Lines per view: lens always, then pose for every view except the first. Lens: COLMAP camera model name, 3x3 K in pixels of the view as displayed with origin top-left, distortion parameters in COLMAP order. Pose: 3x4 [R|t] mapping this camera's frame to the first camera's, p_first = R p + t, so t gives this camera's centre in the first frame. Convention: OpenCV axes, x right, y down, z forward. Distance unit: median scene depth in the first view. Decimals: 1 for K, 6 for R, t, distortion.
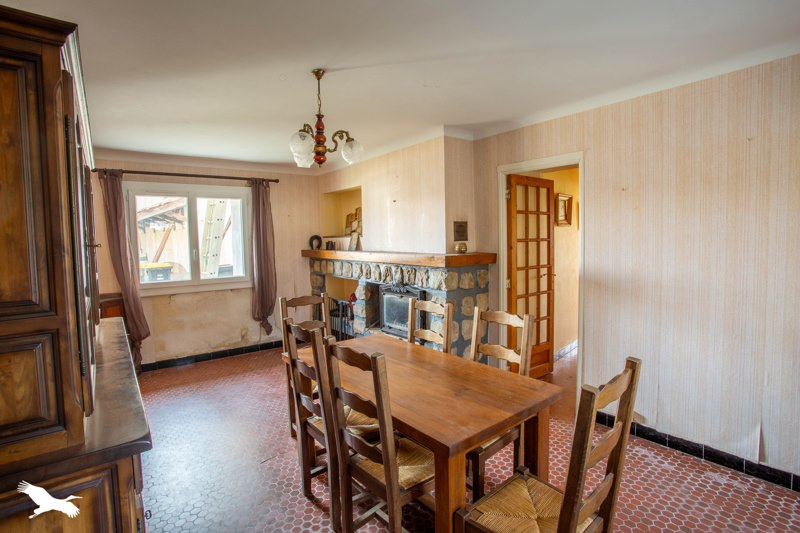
lens RADIAL K [[402.4, 0, 400.0], [0, 402.4, 266.5], [0, 0, 1]] dist [-0.076629, 0.038837]
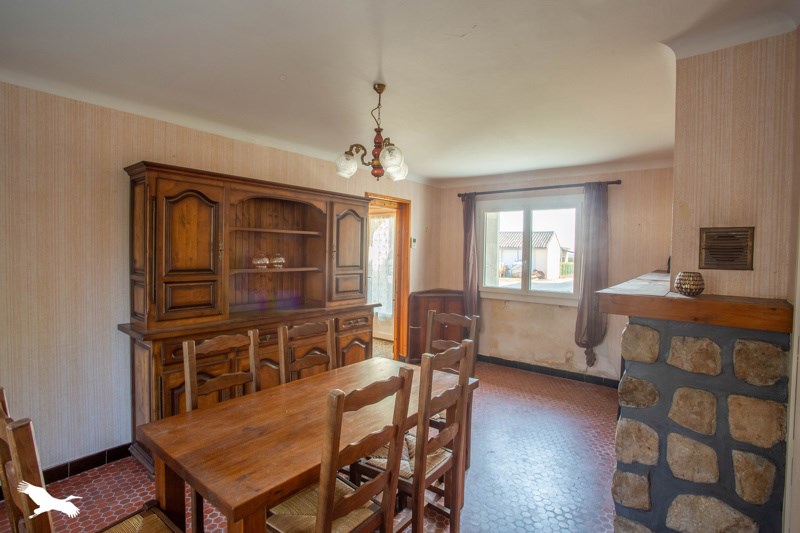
lens RADIAL K [[402.4, 0, 400.0], [0, 402.4, 266.5], [0, 0, 1]] dist [-0.076629, 0.038837]
pose [[0.208835, 0.064090, -0.975849, 0.457696], [-0.090906, 0.994802, 0.045881, -0.048418], [0.973717, 0.079129, 0.213575, 0.486177]]
